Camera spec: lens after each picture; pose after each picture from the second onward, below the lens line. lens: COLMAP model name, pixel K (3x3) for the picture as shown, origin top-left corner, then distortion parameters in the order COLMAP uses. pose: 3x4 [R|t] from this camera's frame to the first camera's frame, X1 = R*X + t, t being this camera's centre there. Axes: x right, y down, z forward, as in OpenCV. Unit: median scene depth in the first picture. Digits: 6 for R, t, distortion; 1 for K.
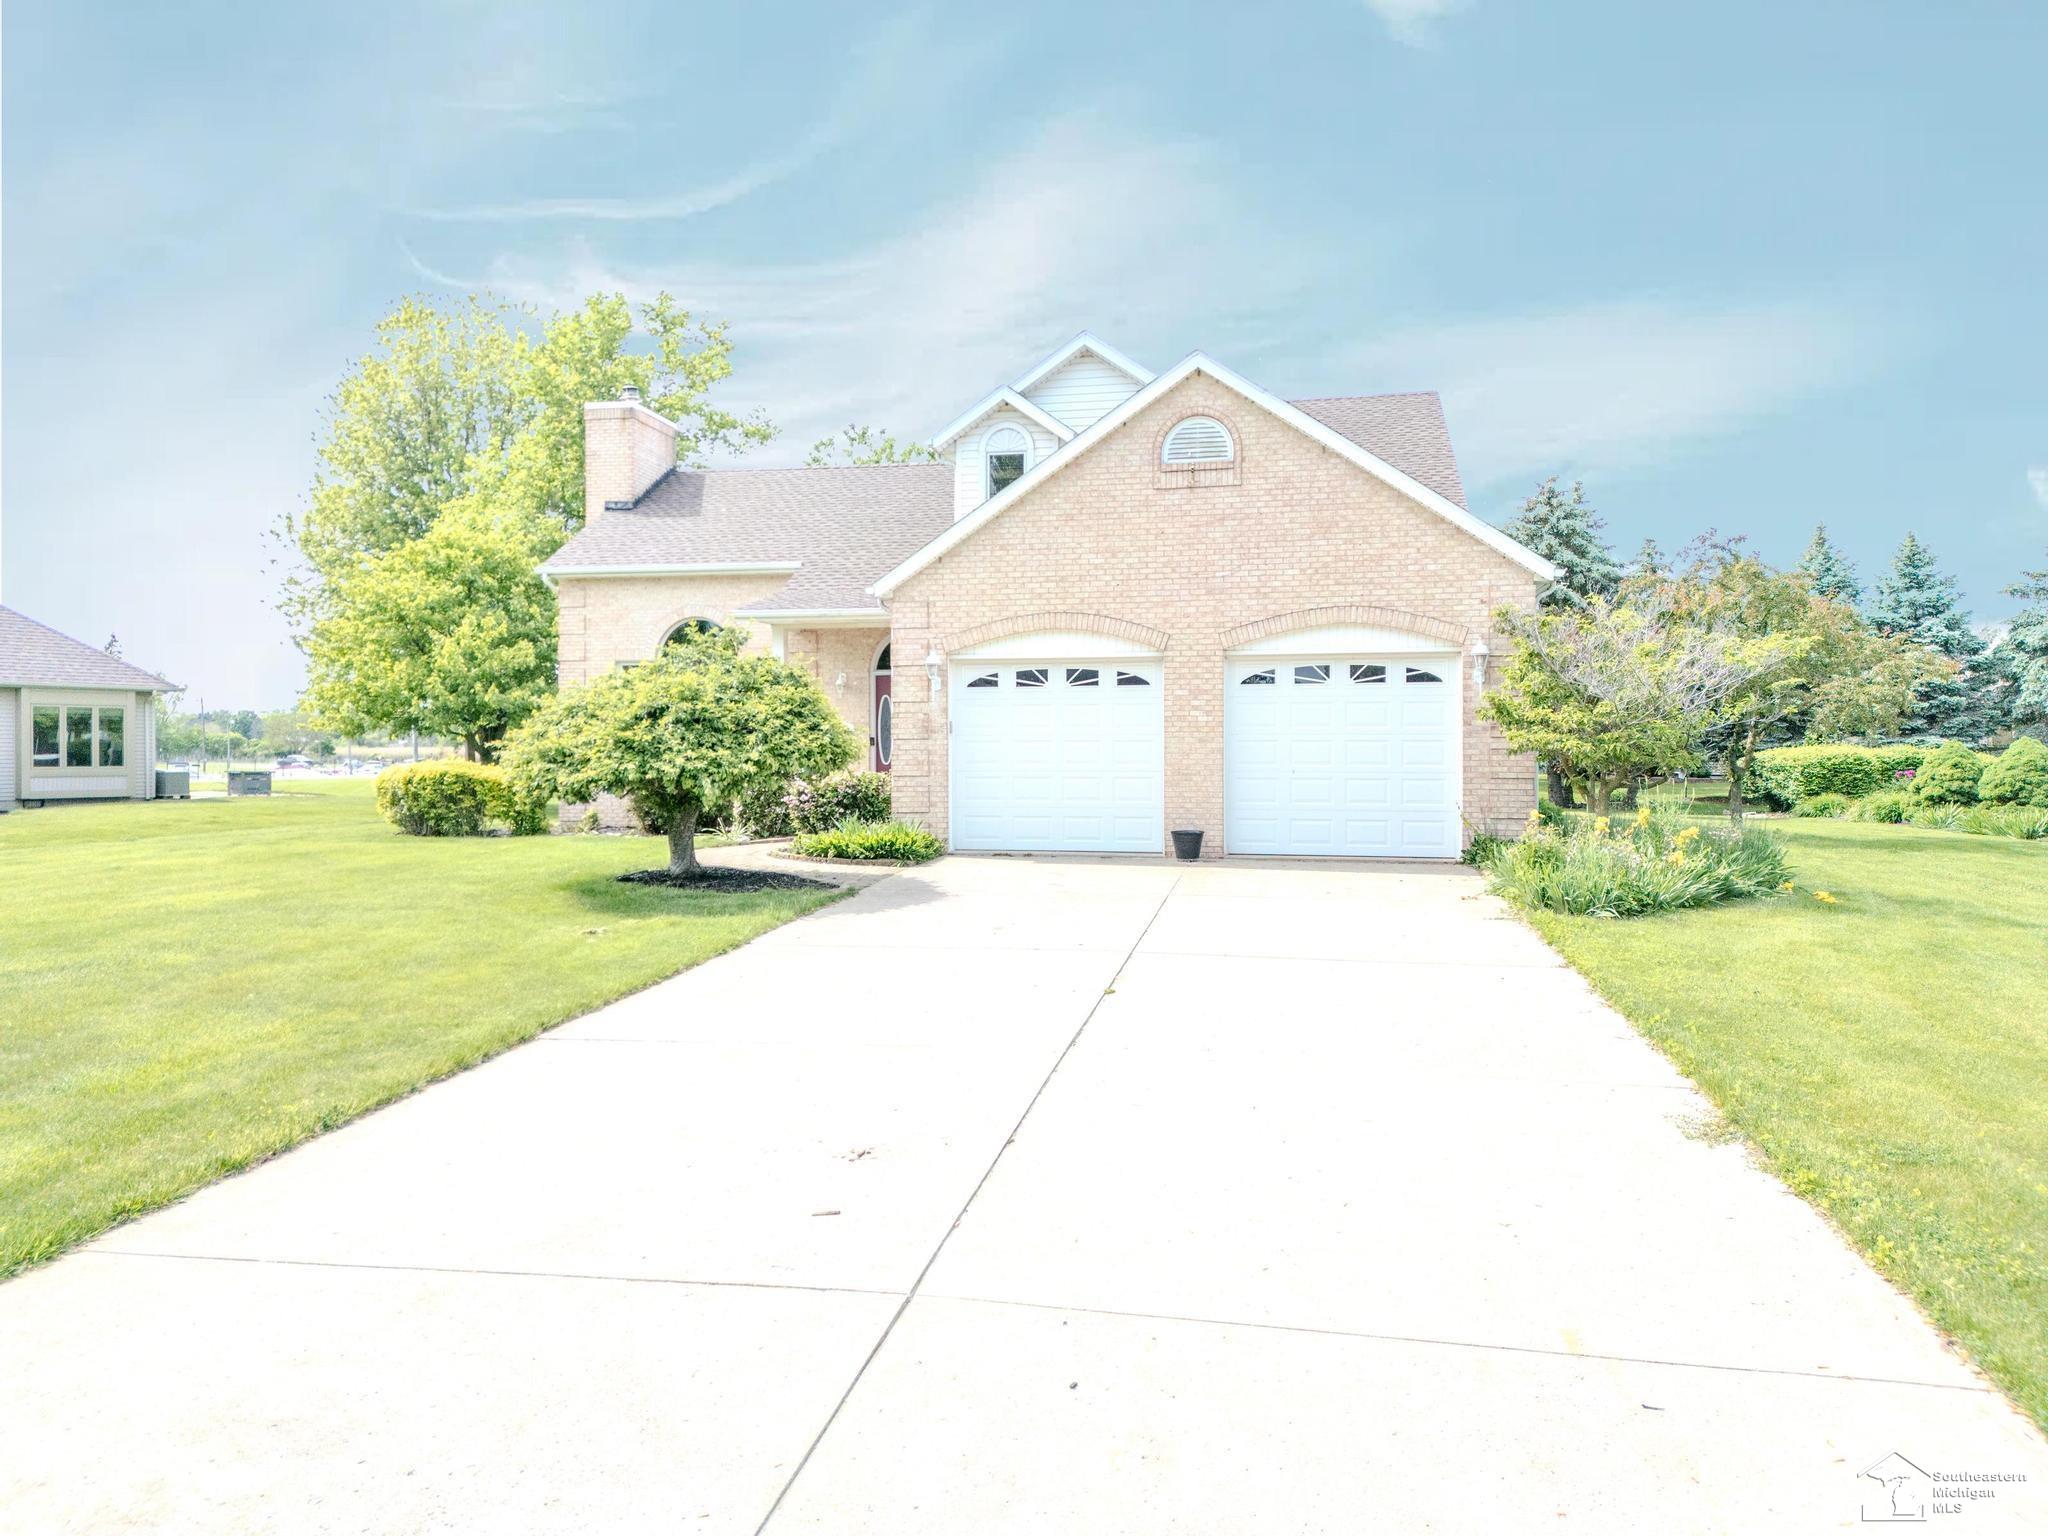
lens RADIAL K [[1389.4, 0, 1024.0], [0, 1389.4, 768.0], [0, 0, 1]] dist [0.050522, -0.043590]
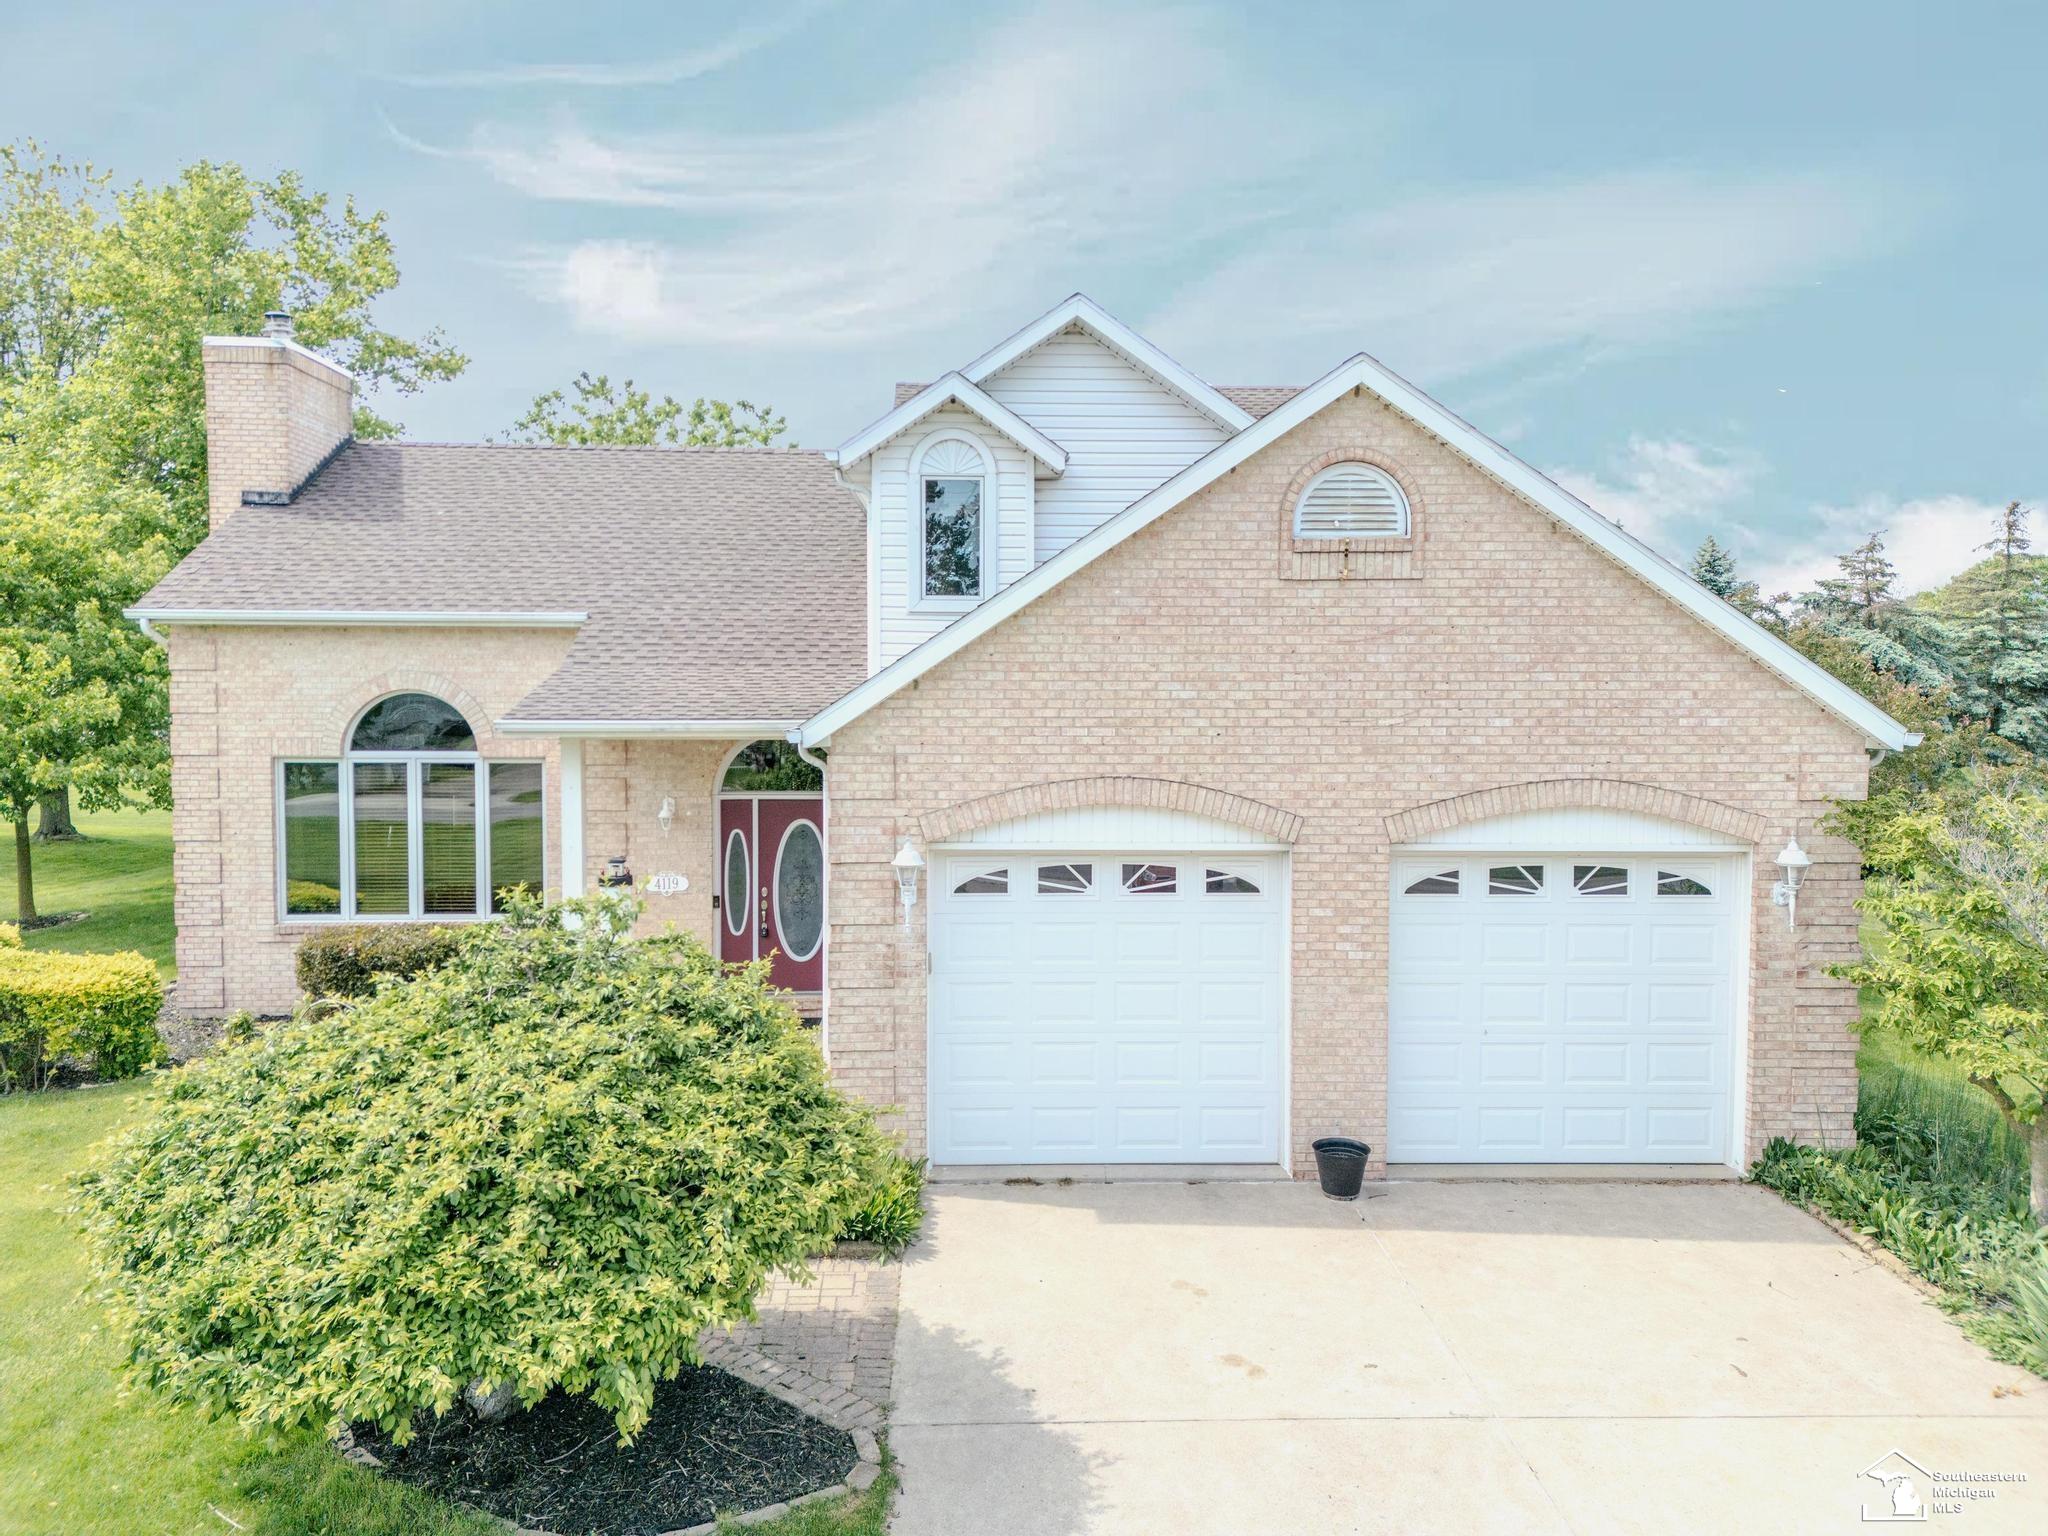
lens RADIAL K [[1389.4, 0, 1024.0], [0, 1389.4, 768.0], [0, 0, 1]] dist [0.050522, -0.043590]
pose [[0.972386, -0.009009, 0.233203, -0.155802], [-0.001428, 0.999006, 0.044548, -0.143245], [-0.233372, -0.043651, 0.971407, 0.428003]]
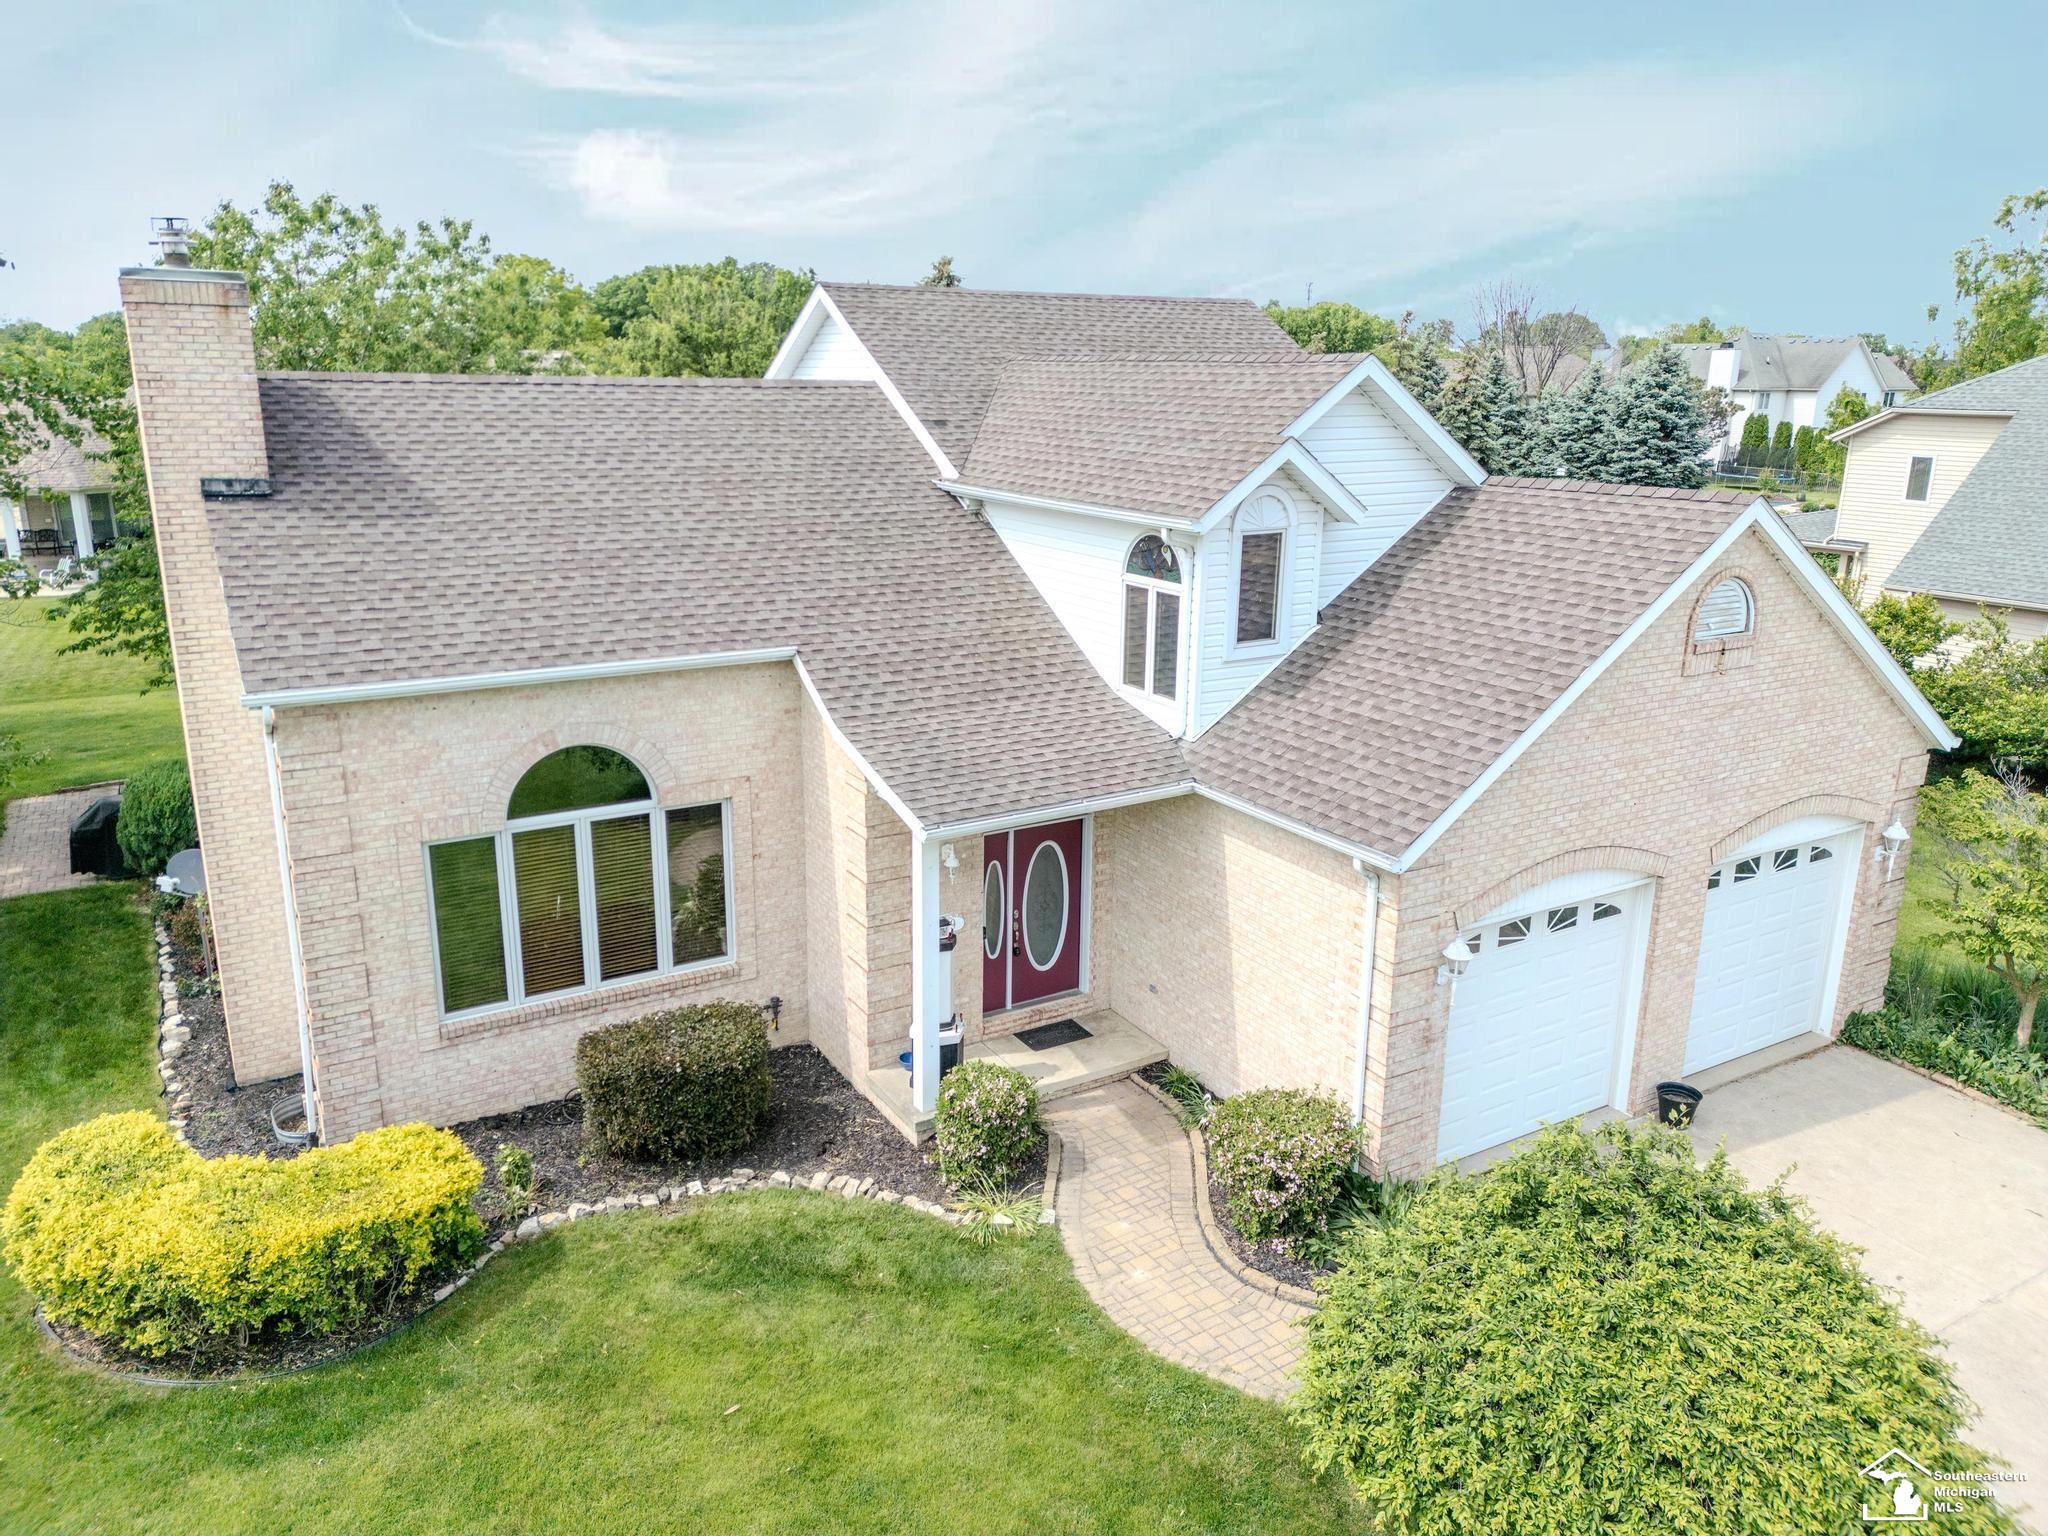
lens RADIAL K [[1401.5, 0, 970.3], [0, 1401.5, 739.2], [0, 0, 1]] dist [0.001167, 0.002257]
pose [[0.751700, -0.164147, 0.638750, -0.669530], [0.003129, 0.969407, 0.245438, -0.348620], [-0.659497, -0.182497, 0.729217, 0.690206]]
